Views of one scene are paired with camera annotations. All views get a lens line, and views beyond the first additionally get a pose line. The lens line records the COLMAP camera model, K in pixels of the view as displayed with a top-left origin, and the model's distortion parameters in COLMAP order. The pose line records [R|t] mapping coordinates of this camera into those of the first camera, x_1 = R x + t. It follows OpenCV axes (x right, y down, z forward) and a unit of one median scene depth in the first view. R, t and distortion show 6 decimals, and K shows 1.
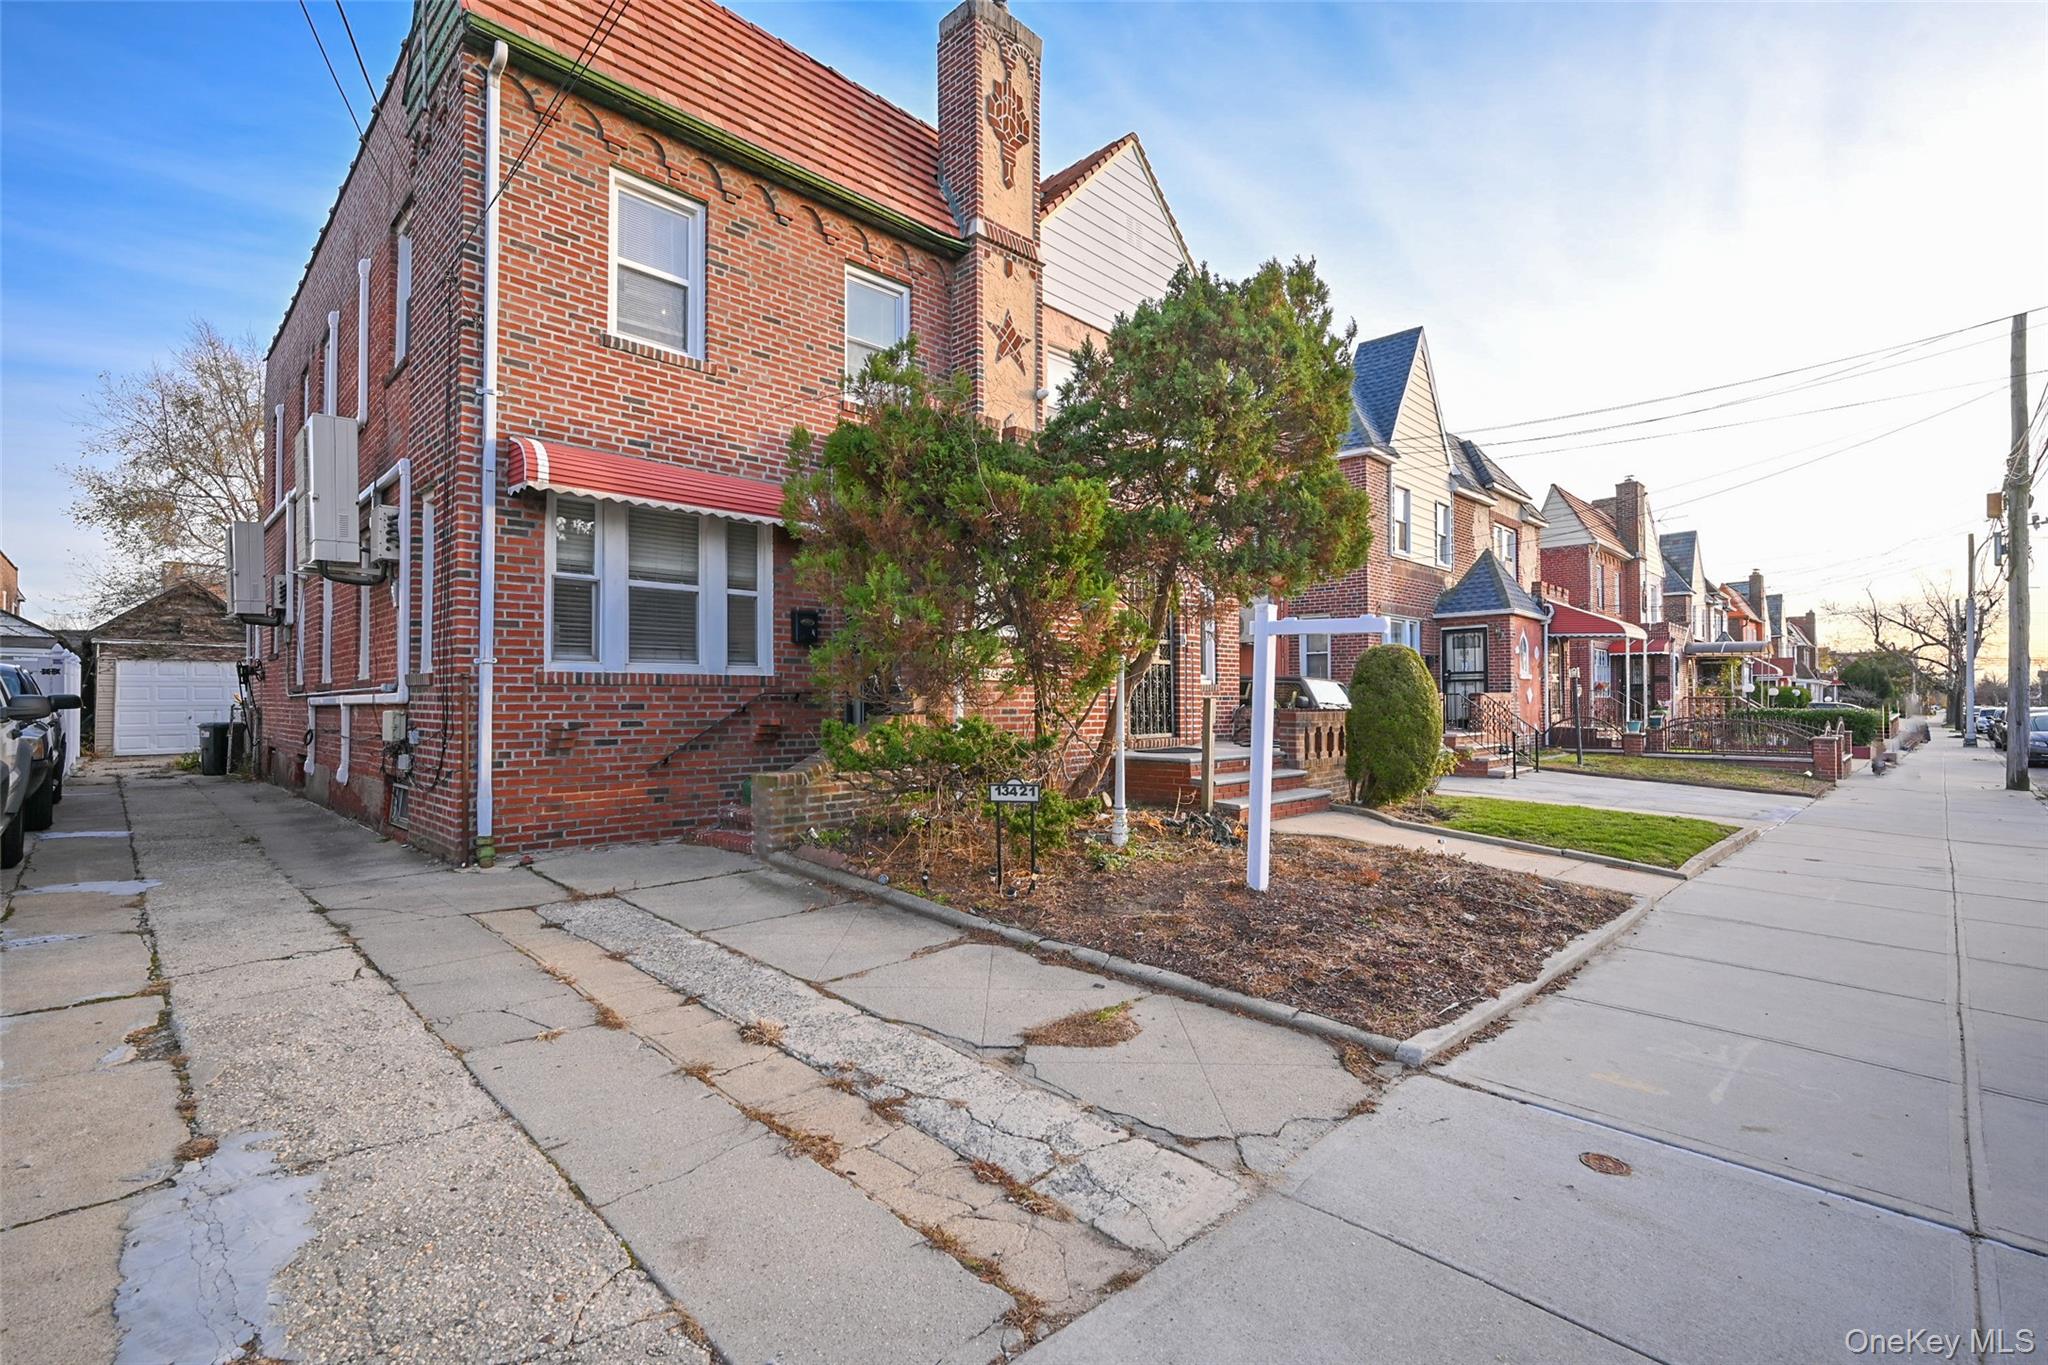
lens RADIAL K [[912.9, 0, 1030.6], [0, 912.9, 684.8], [0, 0, 1]] dist [0.000983, -0.000477]
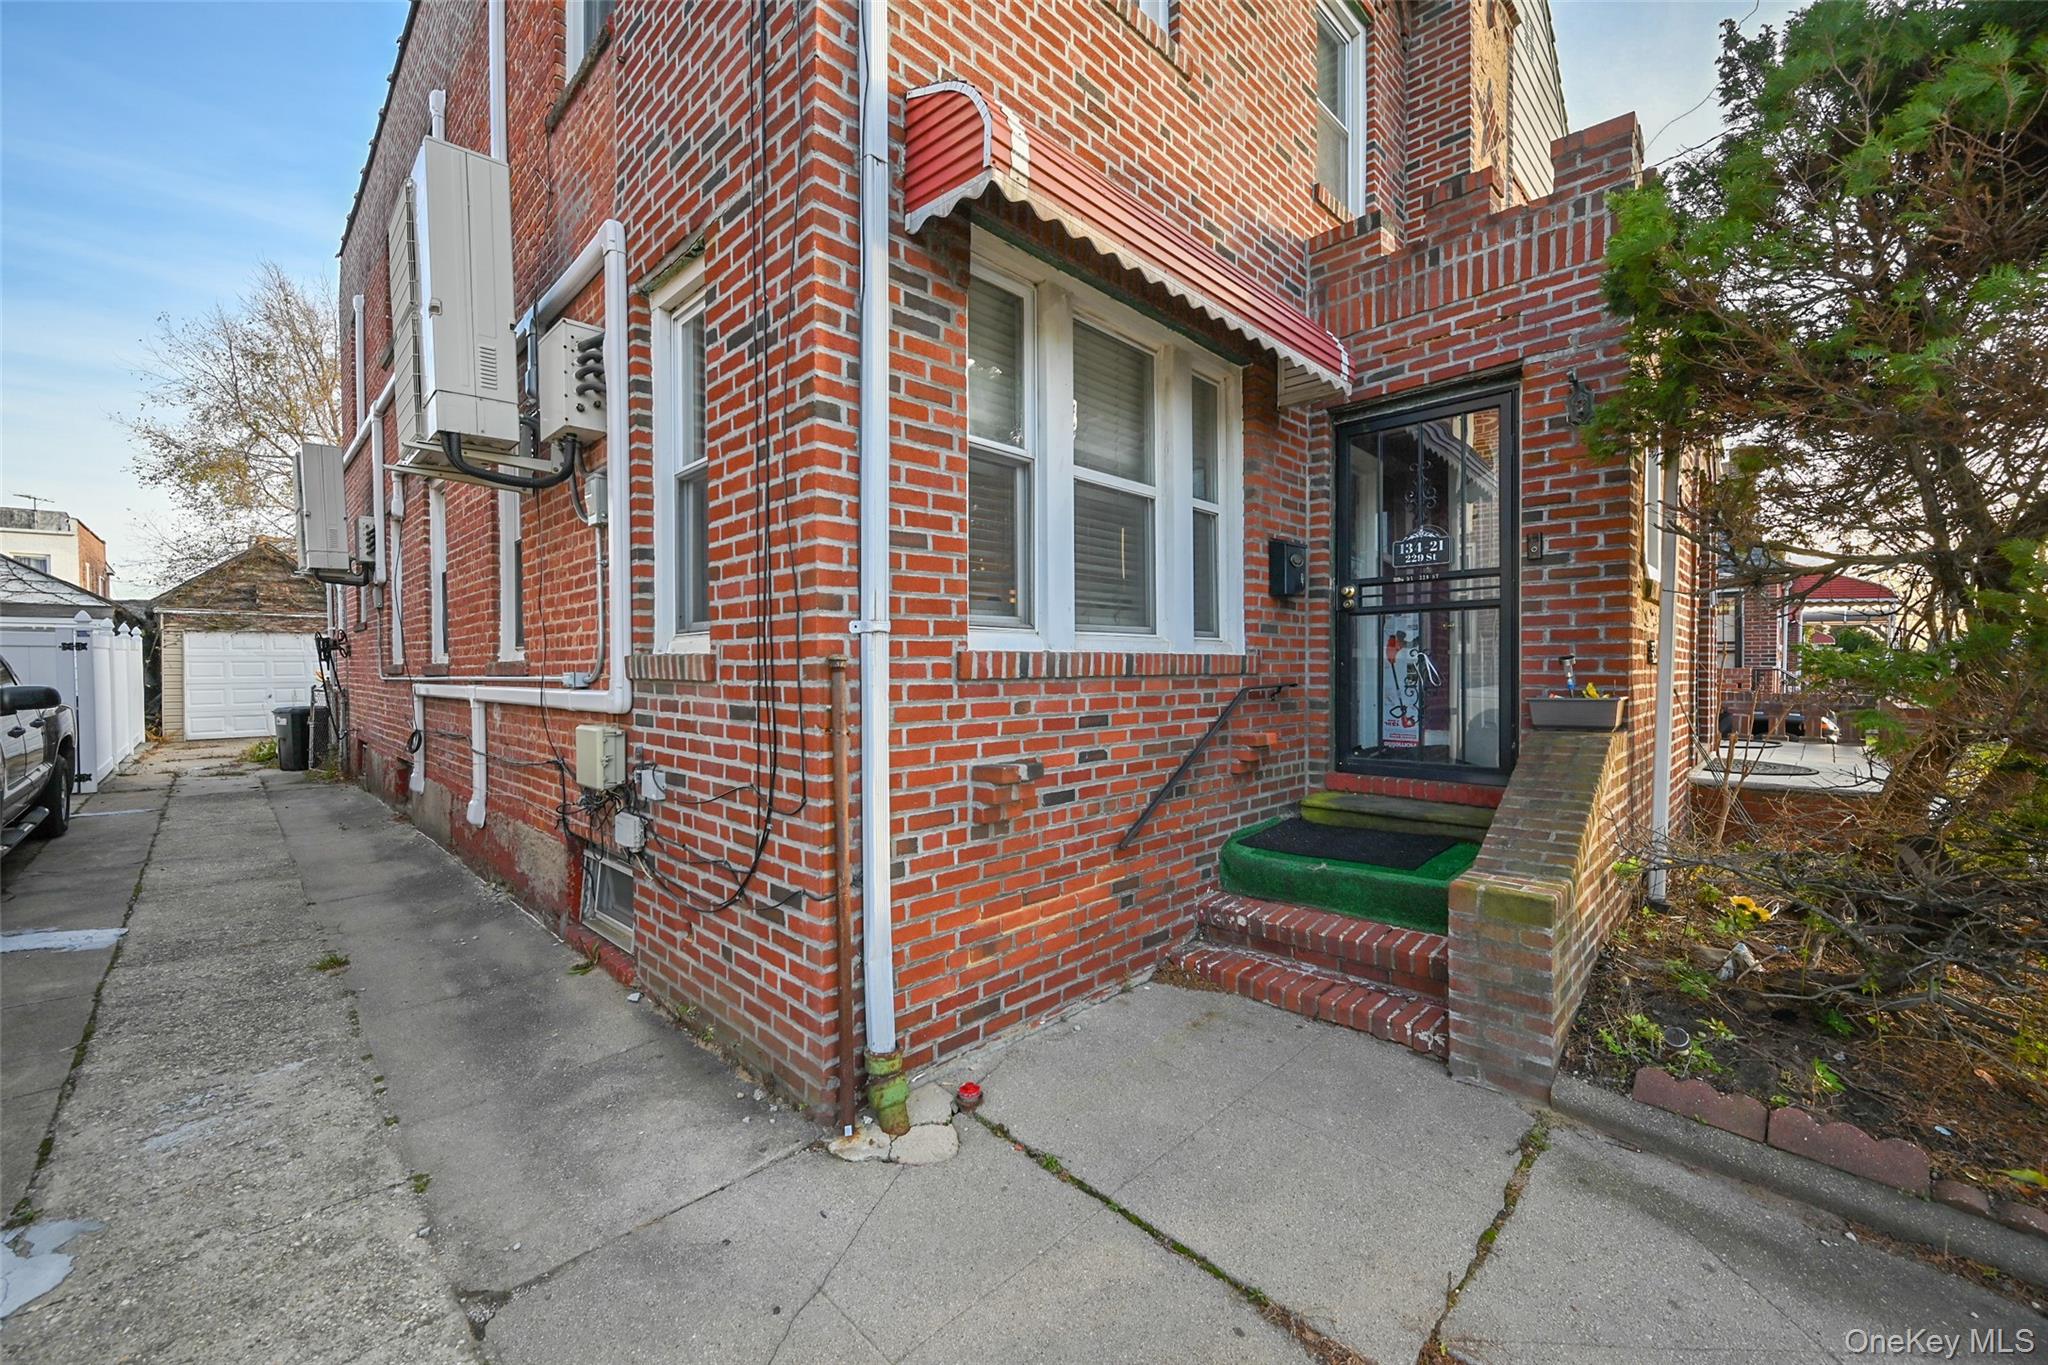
lens RADIAL K [[805.6, 0, 1026.2], [0, 805.6, 685.1], [0, 0, 1]] dist [-0.001701, -0.000122]
pose [[0.999998, -0.001657, -0.001393, -0.431973], [0.001710, 0.999232, 0.039142, -0.011442], [0.001327, -0.039144, 0.999233, 0.519078]]
